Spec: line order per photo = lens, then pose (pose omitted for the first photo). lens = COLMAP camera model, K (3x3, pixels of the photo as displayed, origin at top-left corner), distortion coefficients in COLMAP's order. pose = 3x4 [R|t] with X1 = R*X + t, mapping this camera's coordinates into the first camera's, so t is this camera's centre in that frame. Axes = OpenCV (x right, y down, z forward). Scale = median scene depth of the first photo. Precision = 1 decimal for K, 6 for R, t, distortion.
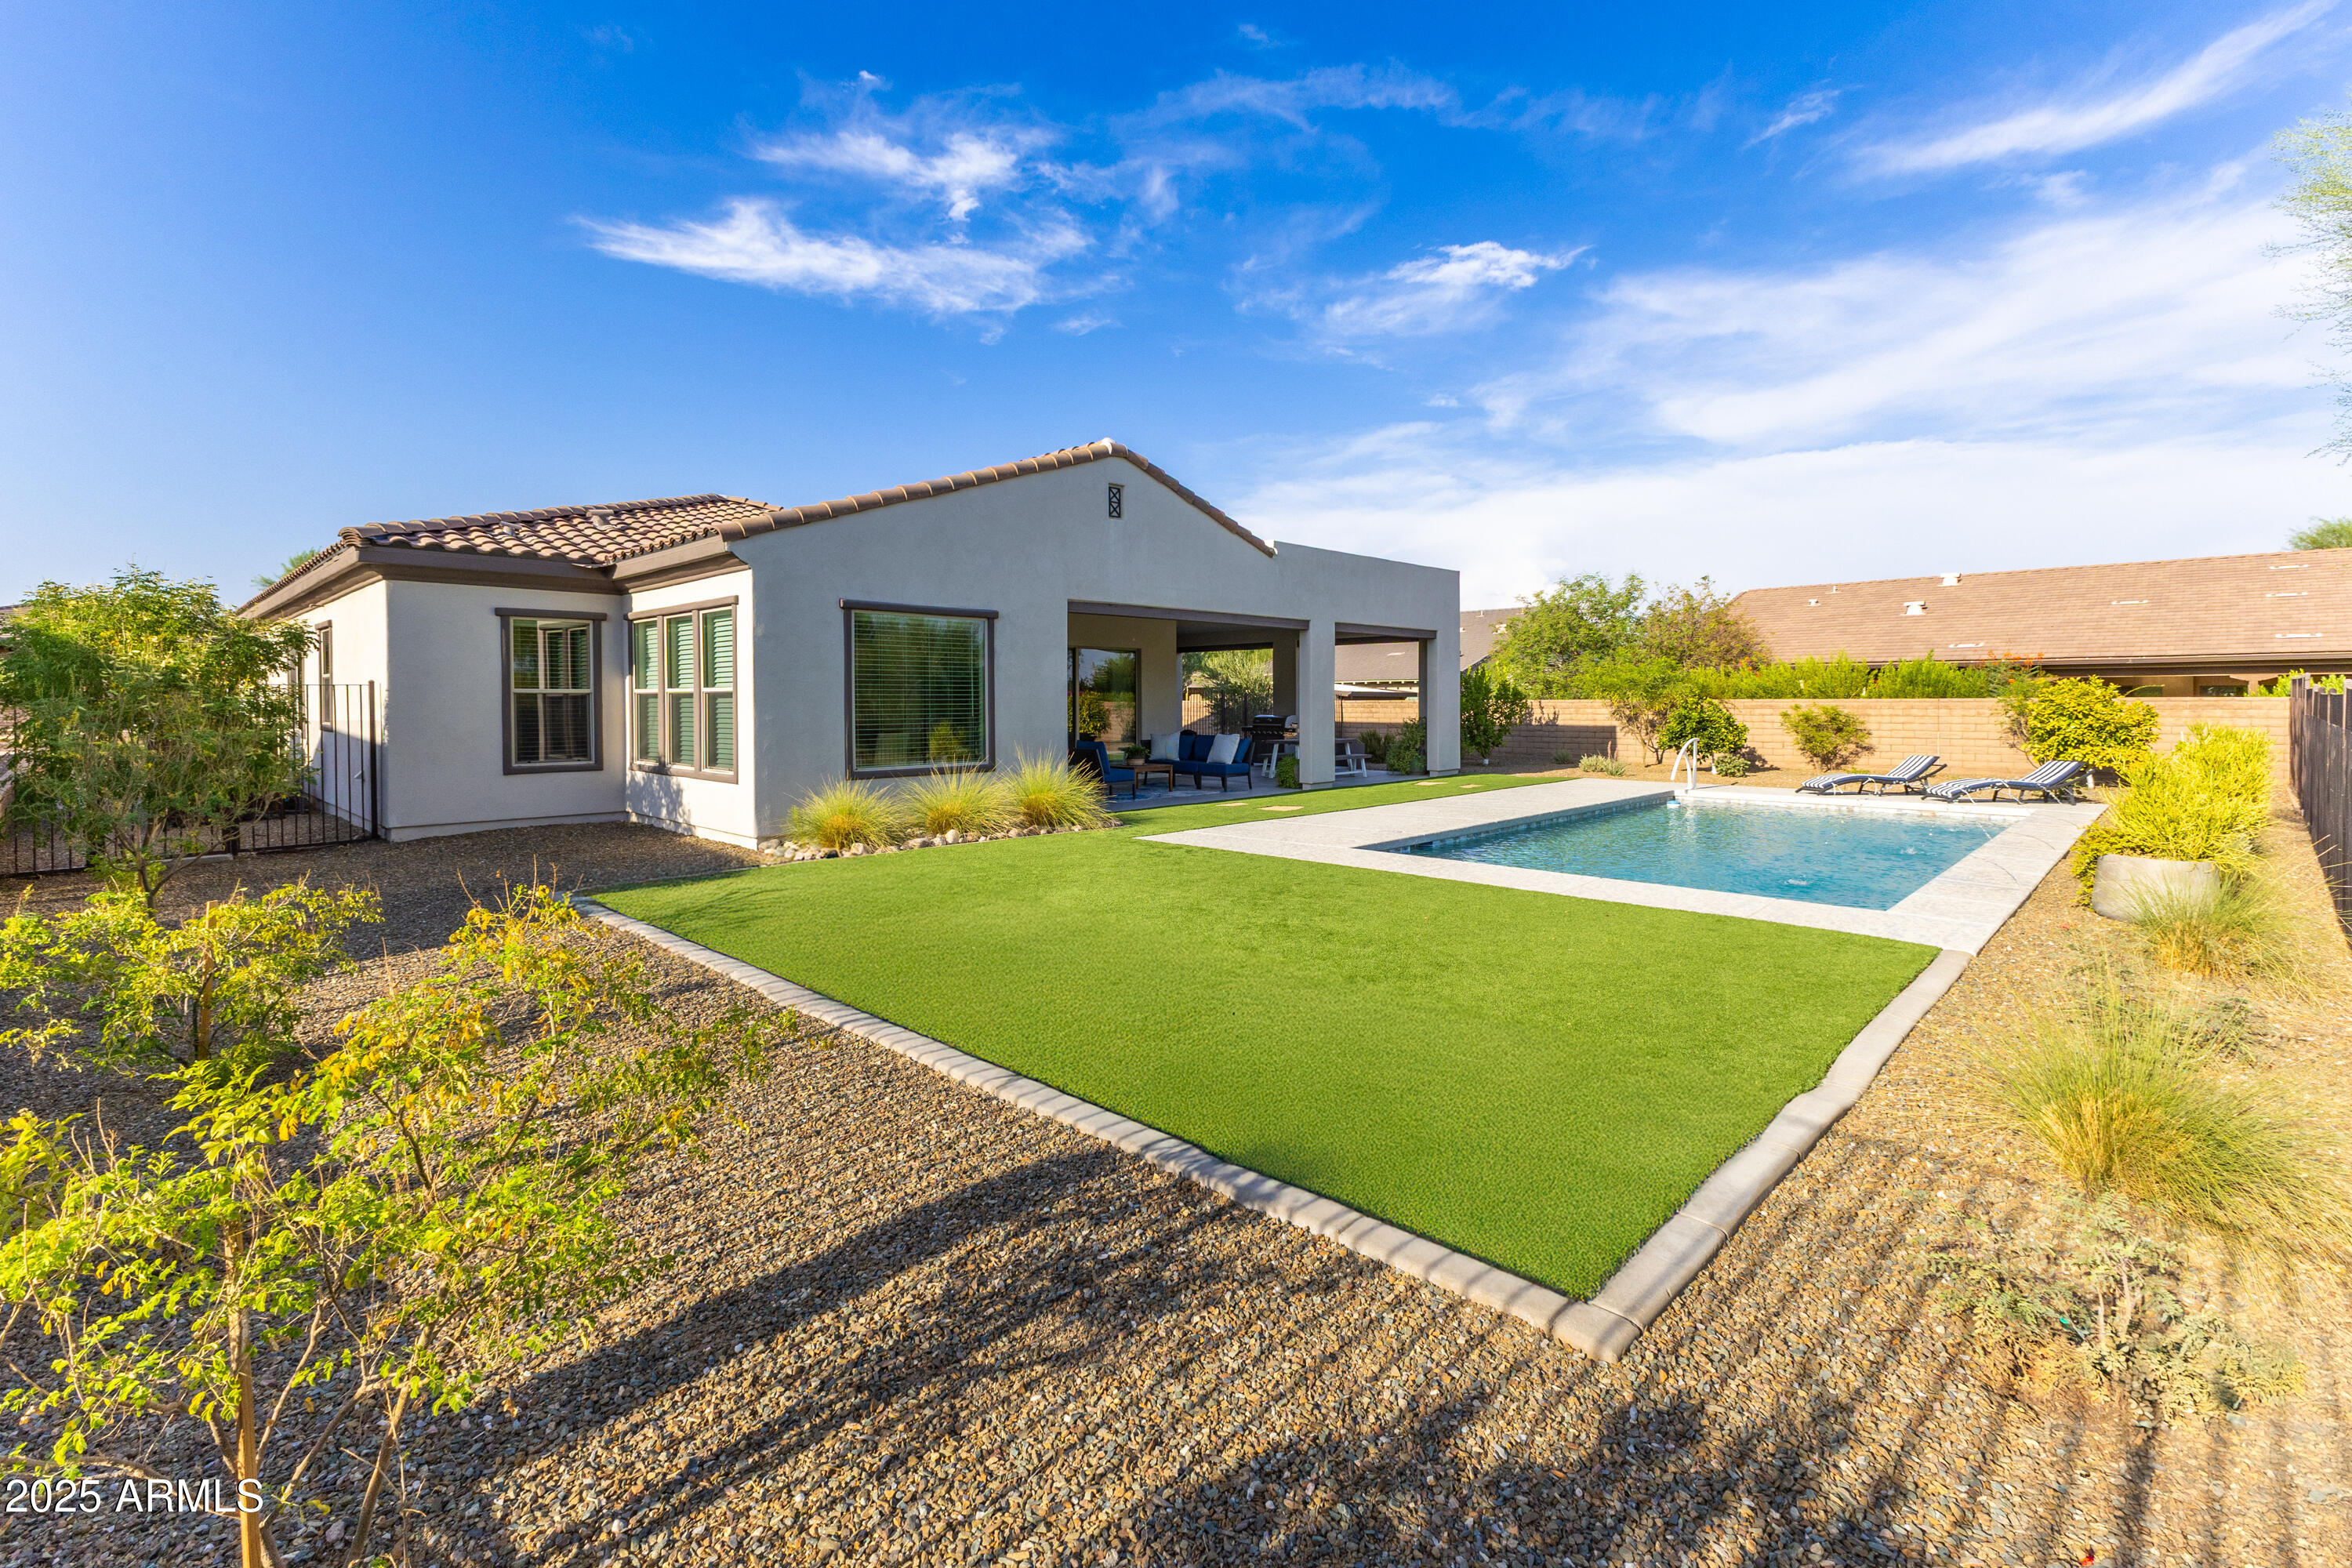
lens RADIAL K [[1047.8, 0, 1156.1], [0, 1047.8, 706.9], [0, 0, 1]] dist [0.003851, -0.000017]
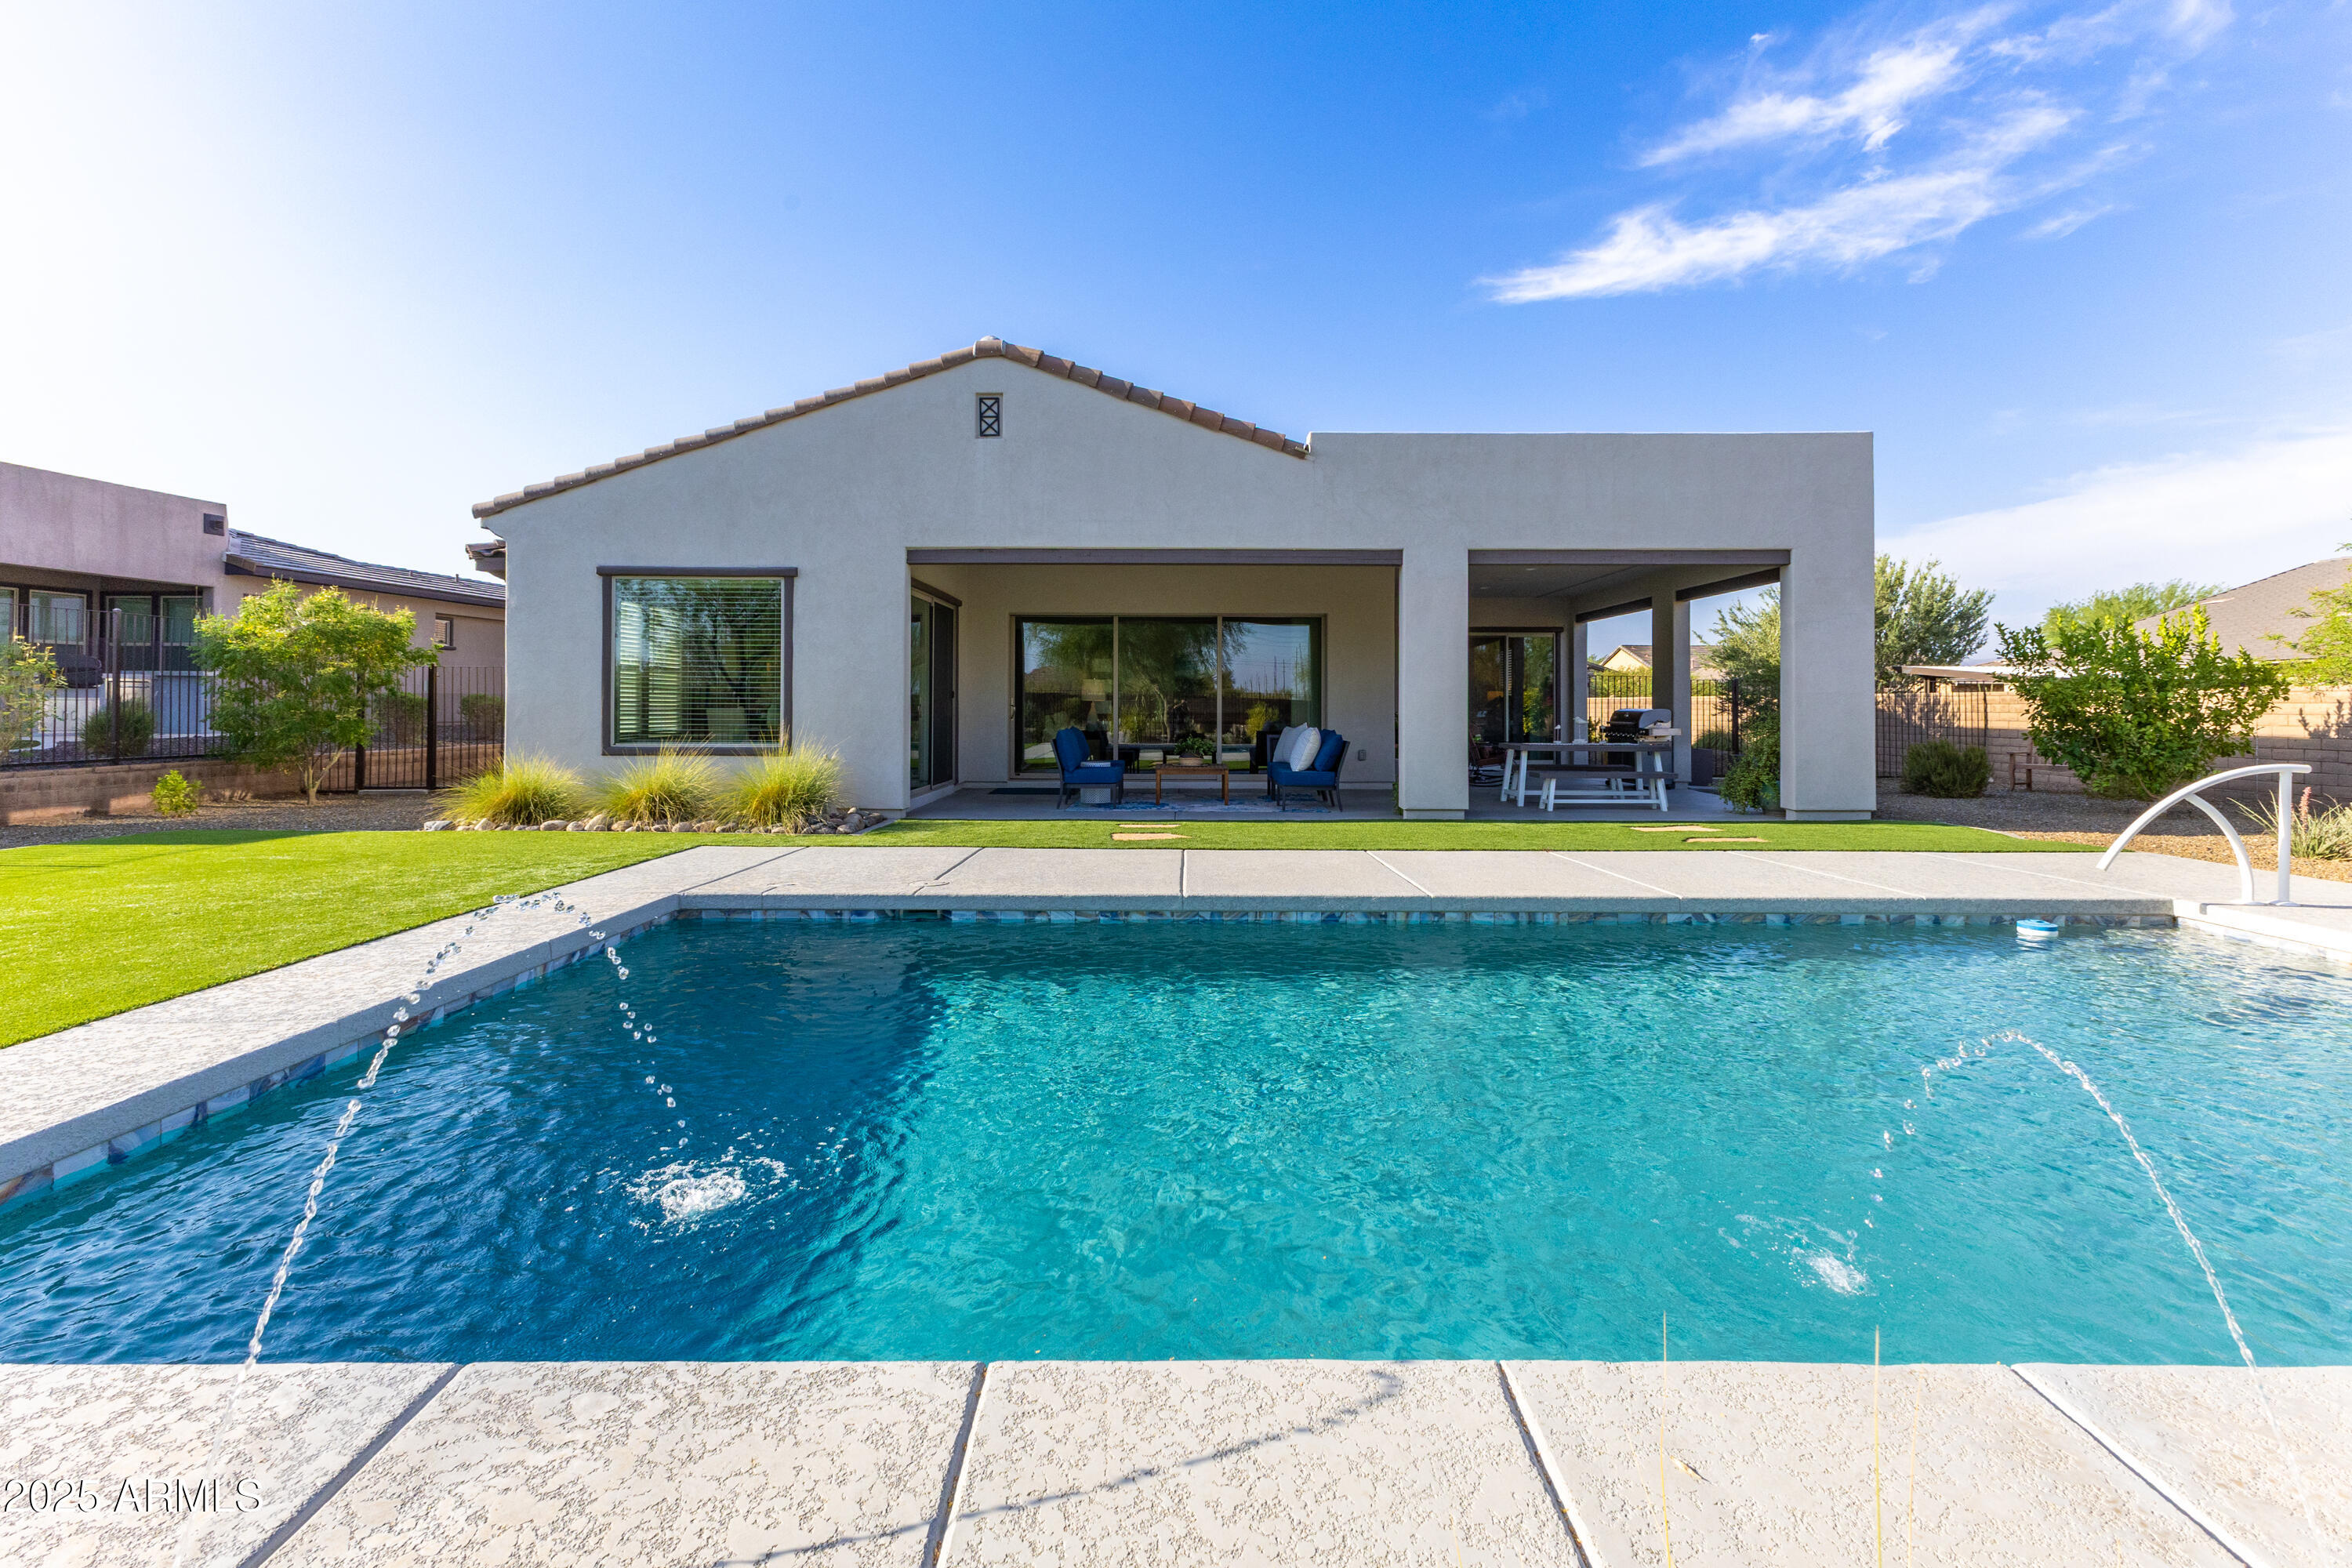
lens RADIAL K [[1024.7, 0, 1169.9], [0, 1024.7, 682.8], [0, 0, 1]] dist [0.001892, -0.002871]
pose [[0.697264, -0.011173, -0.716727, 0.325026], [-0.009743, 0.999638, -0.025062, 0.009813], [0.716748, 0.024458, 0.696903, 0.315206]]
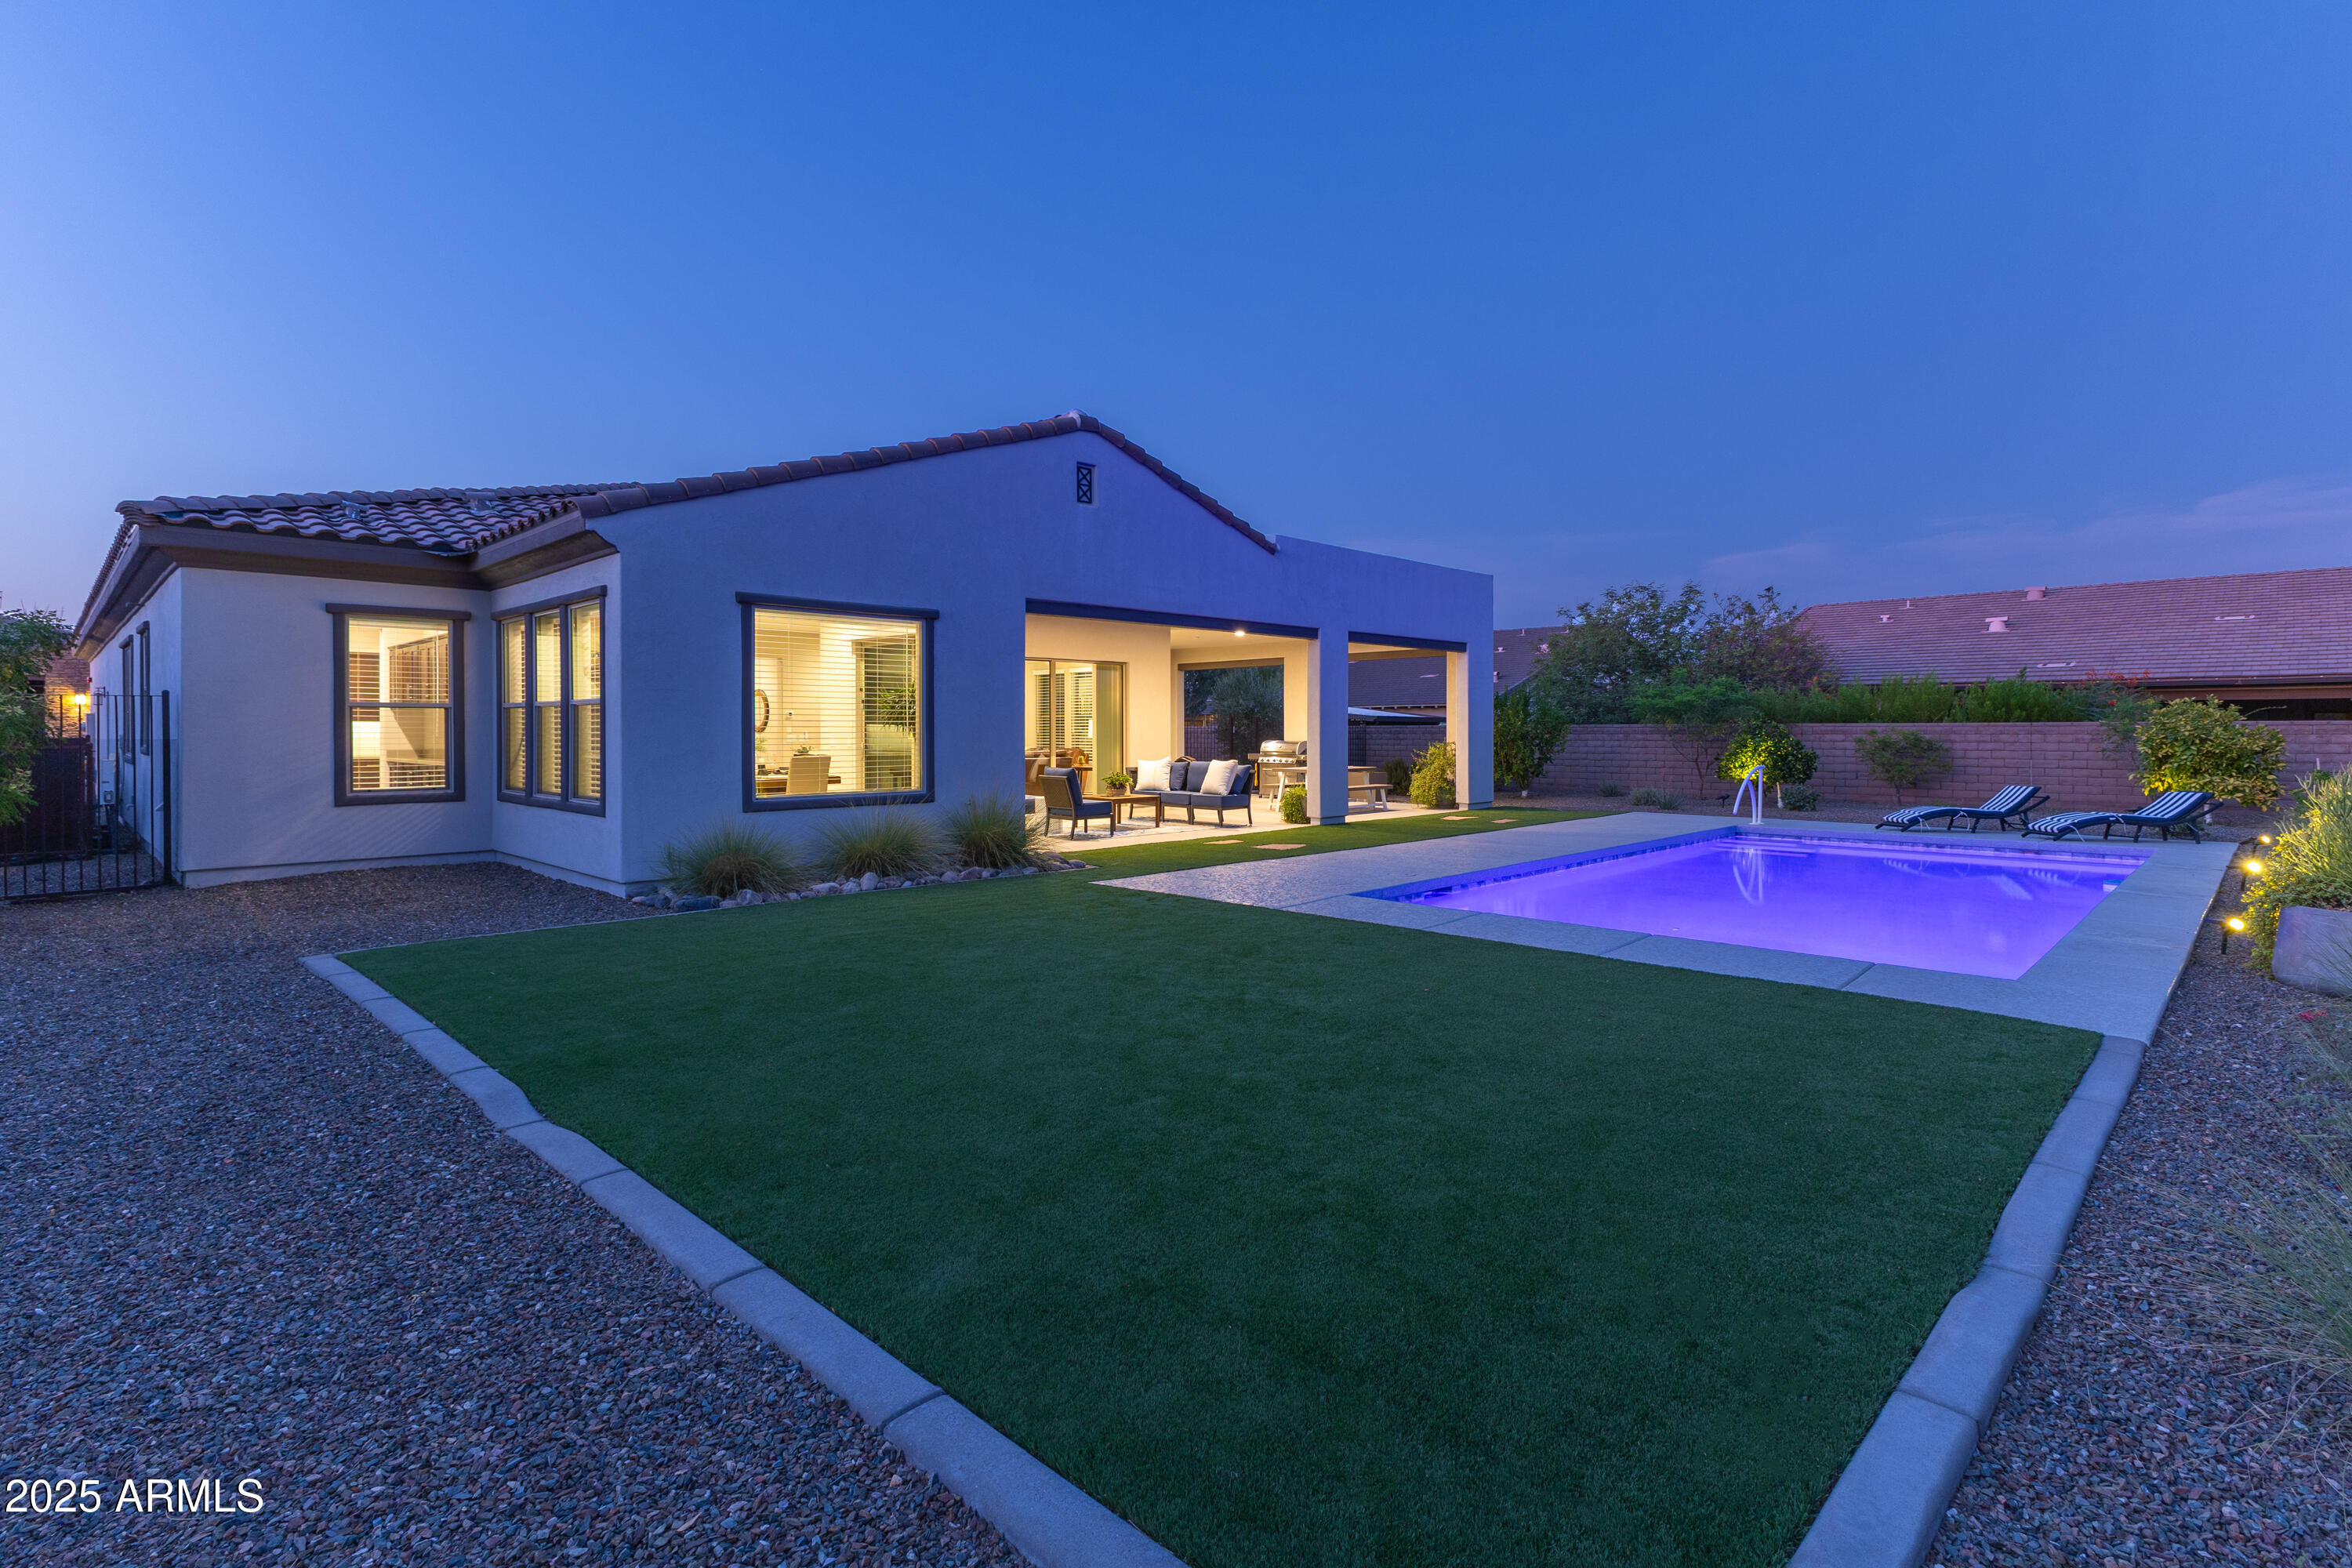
lens RADIAL K [[1124.4, 0, 1204.9], [0, 1124.4, 728.3], [0, 0, 1]] dist [0.010740, -0.001223]
pose [[0.999747, 0.002488, 0.022371, 0.021273], [-0.002315, 0.999967, -0.007745, 0.004661], [-0.022389, 0.007691, 0.999720, 0.049886]]
